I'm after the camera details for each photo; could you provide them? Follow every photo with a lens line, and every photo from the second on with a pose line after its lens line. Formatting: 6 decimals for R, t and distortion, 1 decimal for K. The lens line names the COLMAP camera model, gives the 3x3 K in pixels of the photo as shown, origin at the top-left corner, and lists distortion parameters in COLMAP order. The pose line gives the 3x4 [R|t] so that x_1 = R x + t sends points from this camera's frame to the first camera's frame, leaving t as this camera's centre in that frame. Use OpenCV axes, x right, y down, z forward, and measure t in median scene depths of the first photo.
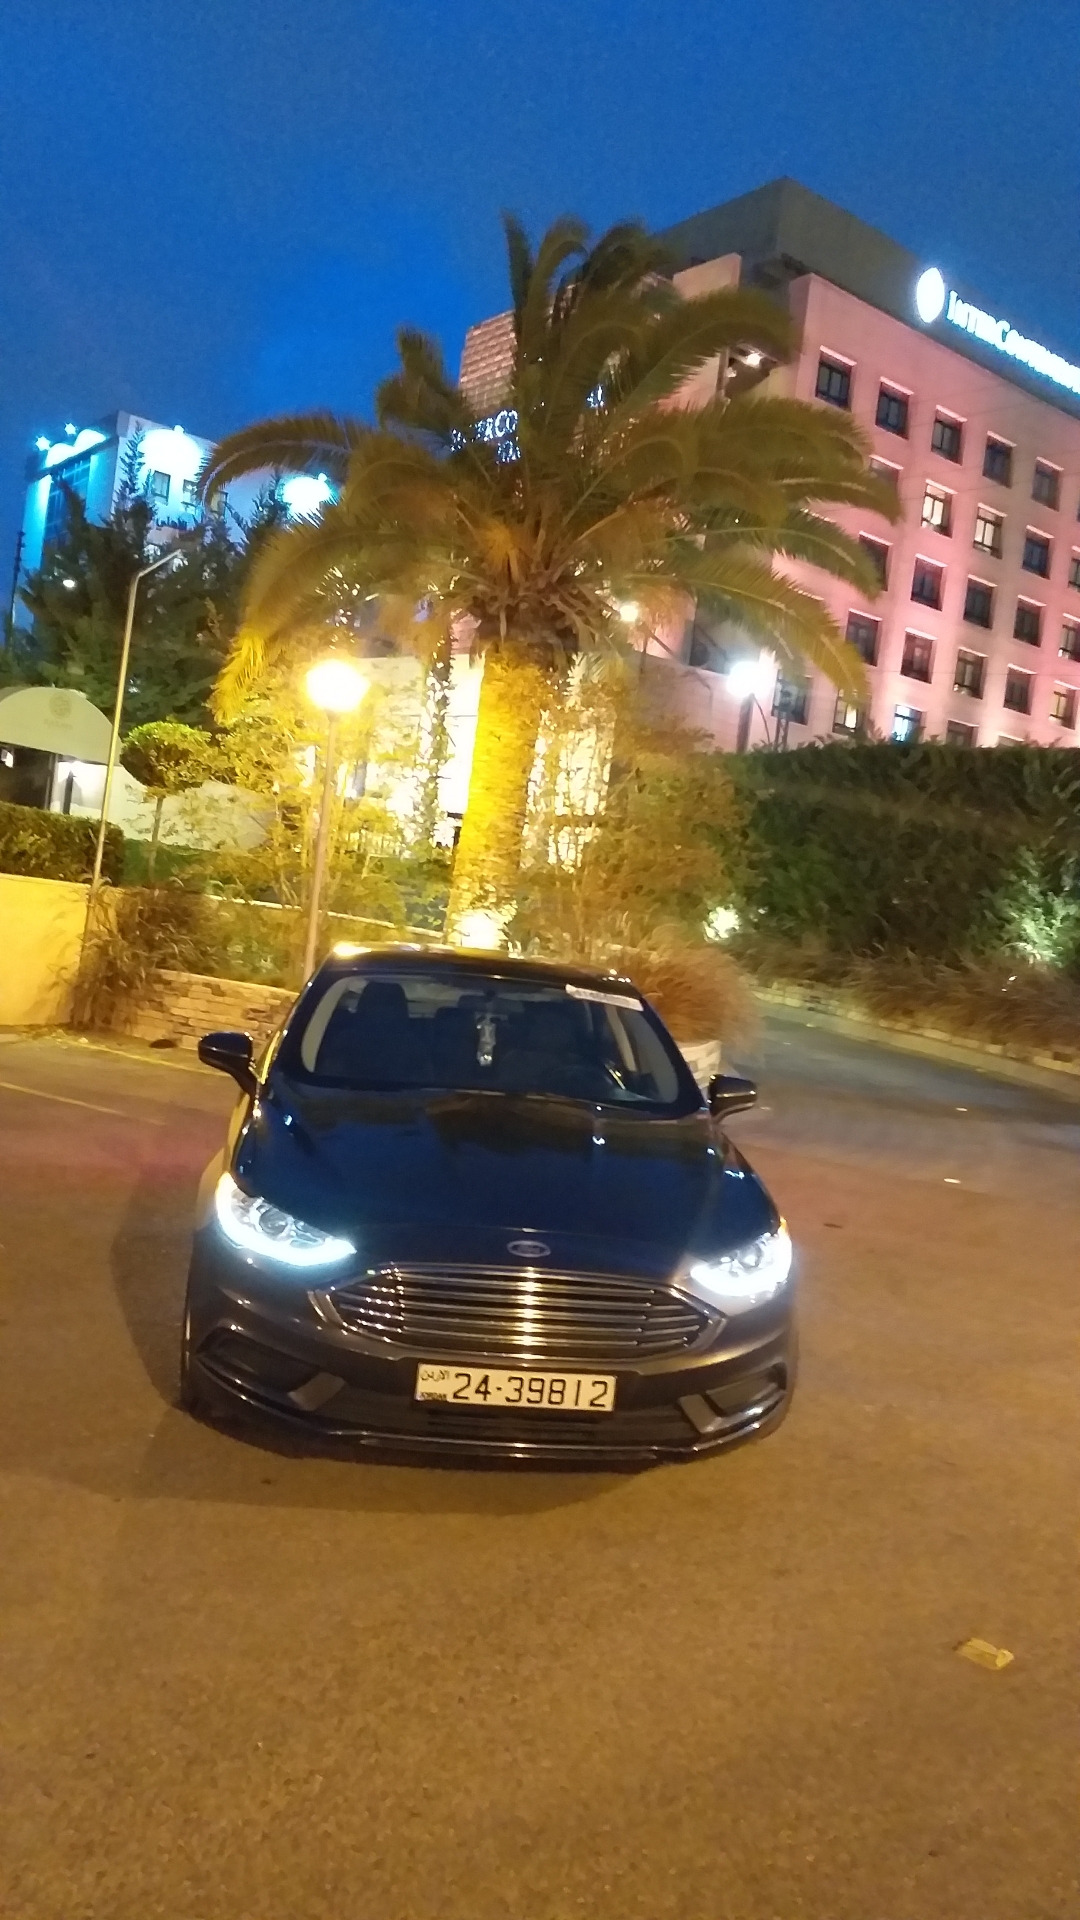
lens RADIAL K [[1499.9, 0, 552.6], [0, 1499.9, 967.4], [0, 0, 1]] dist [0.104724, -0.213479]
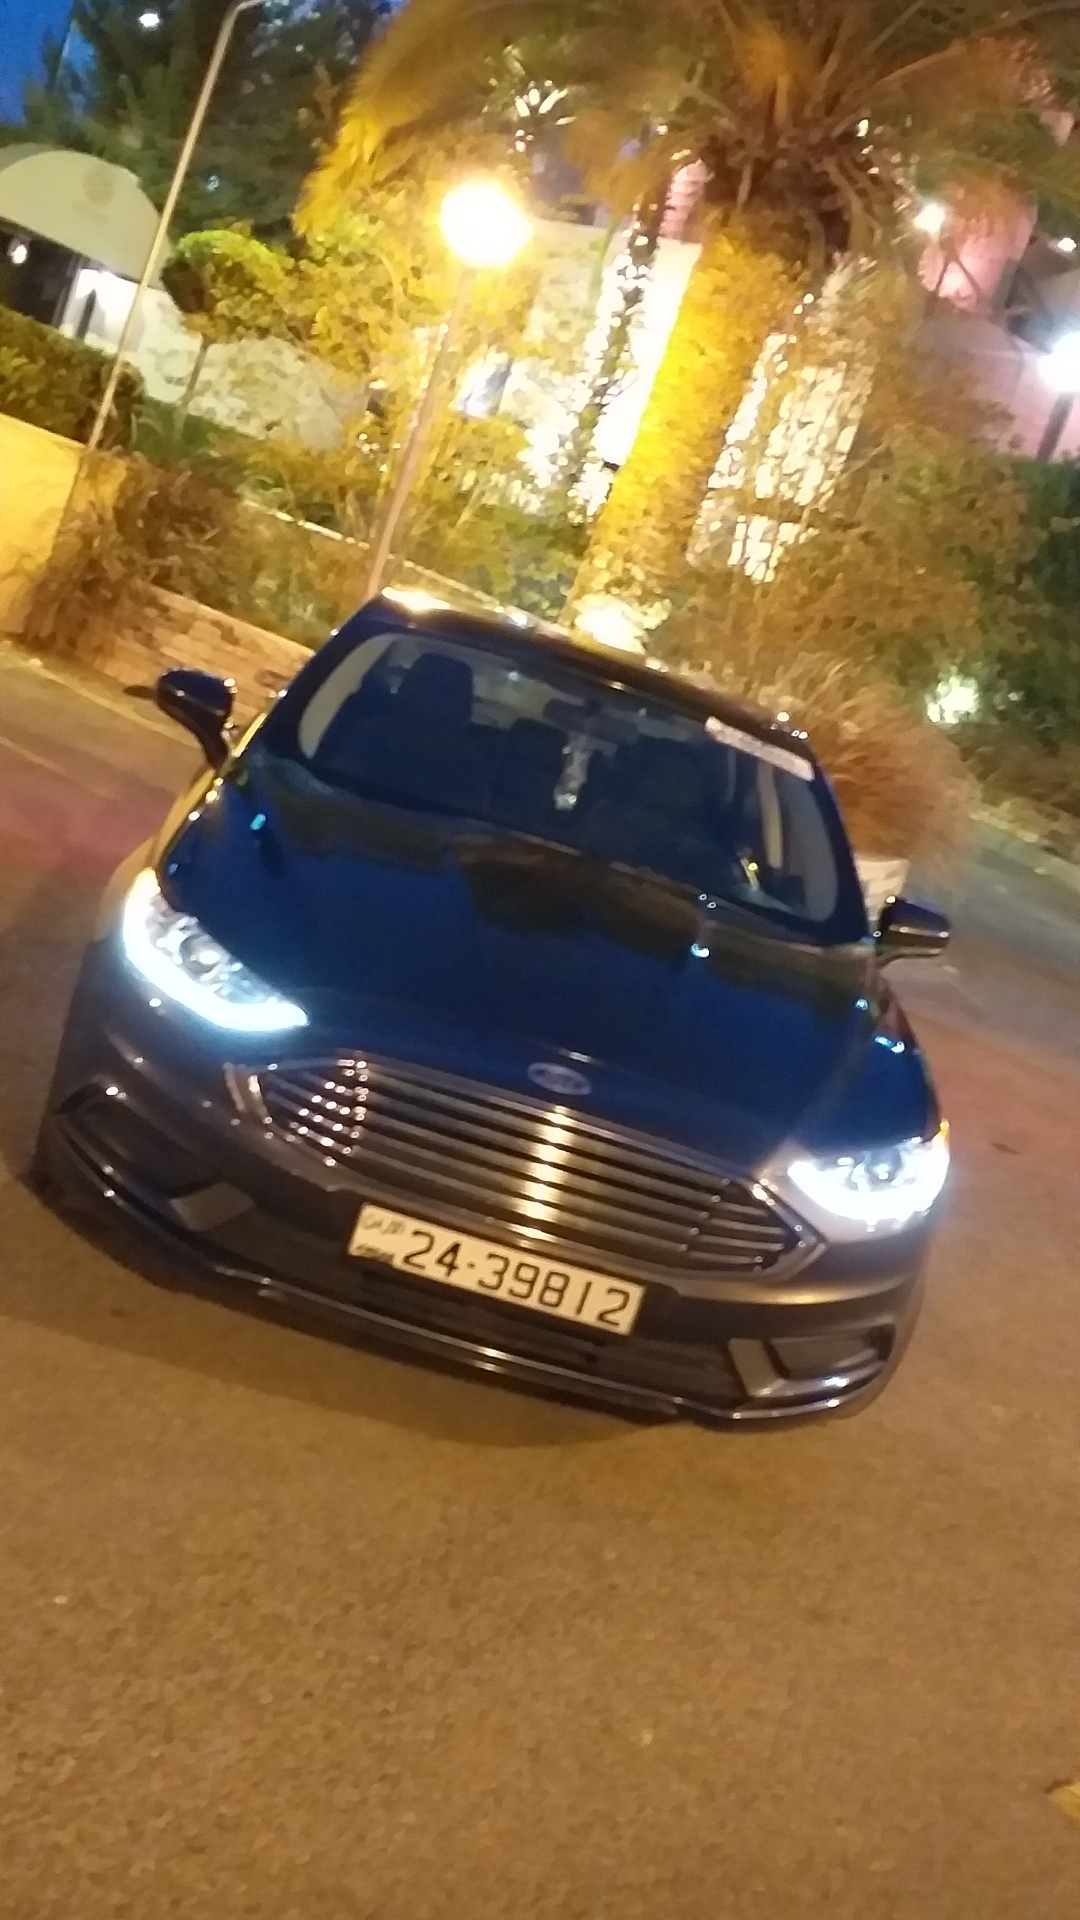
lens RADIAL K [[1783.5, 0, 537.5], [0, 1783.5, 1028.2], [0, 0, 1]] dist [0.164227, -0.371409]
pose [[0.972480, 0.224306, -0.063005, 0.018039], [-0.212138, 0.964281, 0.158620, 0.038059], [0.096334, -0.140889, 0.985327, 0.203074]]
